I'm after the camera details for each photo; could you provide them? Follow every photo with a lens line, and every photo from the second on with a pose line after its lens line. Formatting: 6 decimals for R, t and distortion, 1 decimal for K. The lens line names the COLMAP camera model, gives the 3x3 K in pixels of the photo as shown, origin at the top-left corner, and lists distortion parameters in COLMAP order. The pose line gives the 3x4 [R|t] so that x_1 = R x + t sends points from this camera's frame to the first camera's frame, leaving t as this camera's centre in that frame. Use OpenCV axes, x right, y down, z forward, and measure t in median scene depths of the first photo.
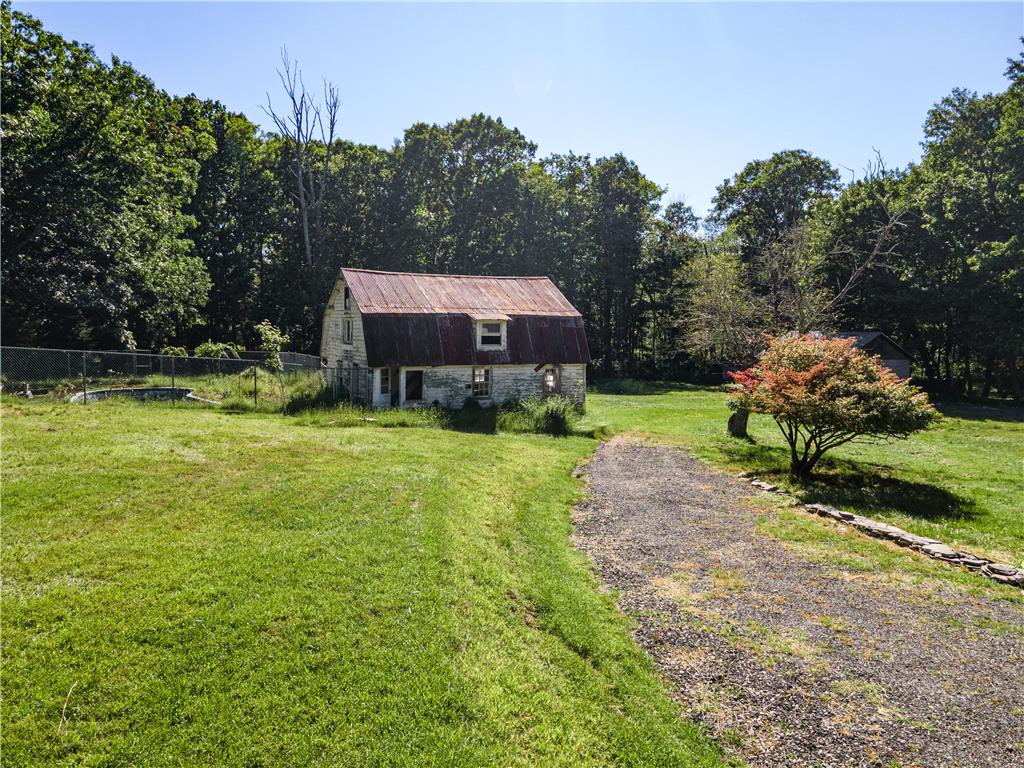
lens RADIAL K [[753.5, 0, 509.2], [0, 753.5, 386.7], [0, 0, 1]] dist [0.029809, -0.001203]
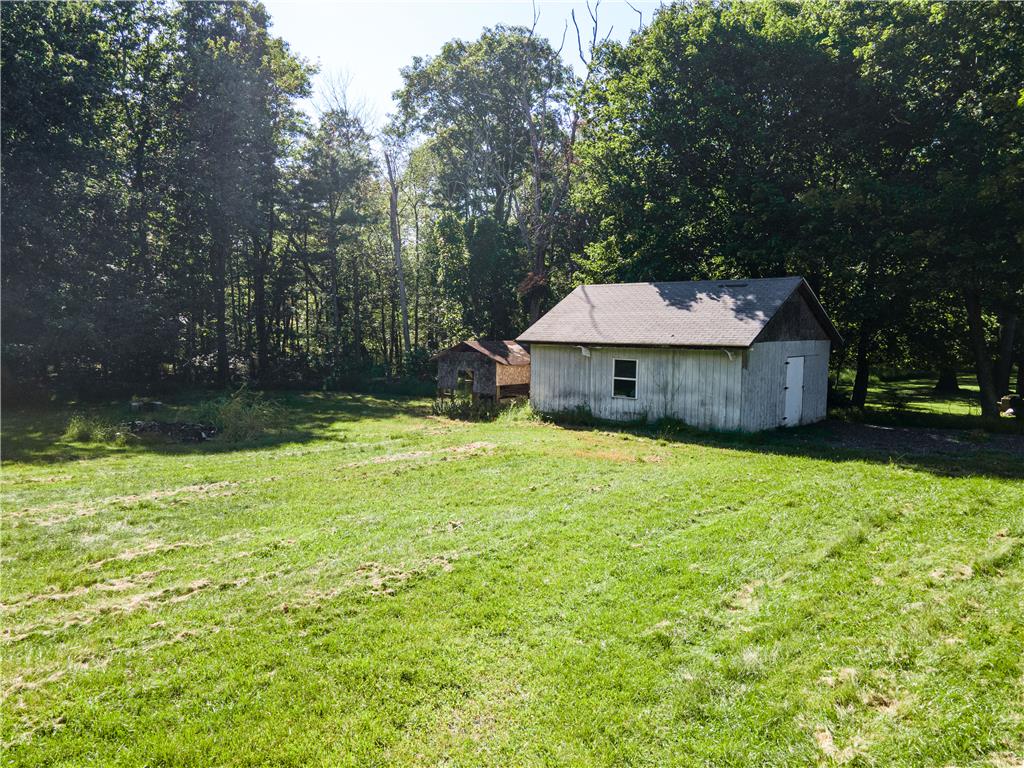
lens RADIAL K [[753.5, 0, 510.5], [0, 753.5, 383.1], [0, 0, 1]] dist [0.029809, -0.001203]
pose [[0.909151, -0.033319, 0.415131, 0.092192], [0.034894, 0.999384, 0.003793, -0.010454], [-0.415002, 0.011037, 0.909754, 0.407325]]
